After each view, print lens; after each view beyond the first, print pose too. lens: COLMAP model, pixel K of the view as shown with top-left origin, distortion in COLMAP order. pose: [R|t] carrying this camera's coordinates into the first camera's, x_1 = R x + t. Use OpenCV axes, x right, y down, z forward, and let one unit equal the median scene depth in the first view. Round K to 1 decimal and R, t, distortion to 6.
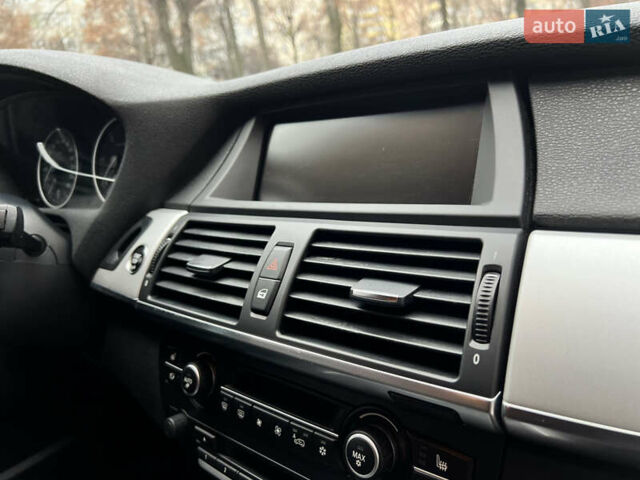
lens RADIAL K [[490.2, 0, 318.3], [0, 490.2, 241.3], [0, 0, 1]] dist [0.031880, -0.041772]
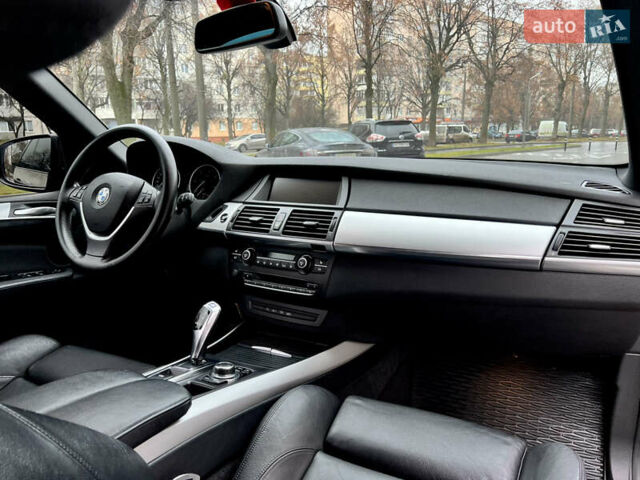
lens RADIAL K [[490.2, 0, 320.3], [0, 490.2, 239.7], [0, 0, 1]] dist [0.031880, -0.041772]
pose [[0.980184, 0.100124, 0.170924, -0.323382], [-0.084357, 0.991688, -0.097157, 0.425203], [-0.179231, 0.080813, 0.980482, -2.046787]]
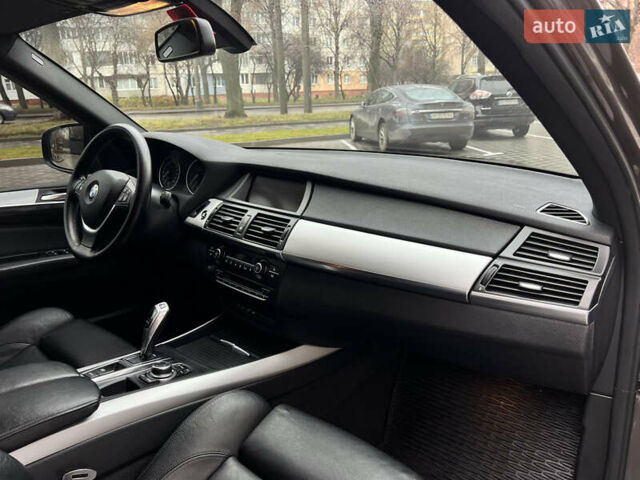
lens RADIAL K [[490.2, 0, 321.4], [0, 490.2, 235.4], [0, 0, 1]] dist [0.031880, -0.041772]
pose [[0.989473, 0.141375, -0.030915, 0.481677], [-0.141126, 0.989940, 0.010085, 0.032064], [0.032030, -0.005616, 0.999471, -2.117947]]
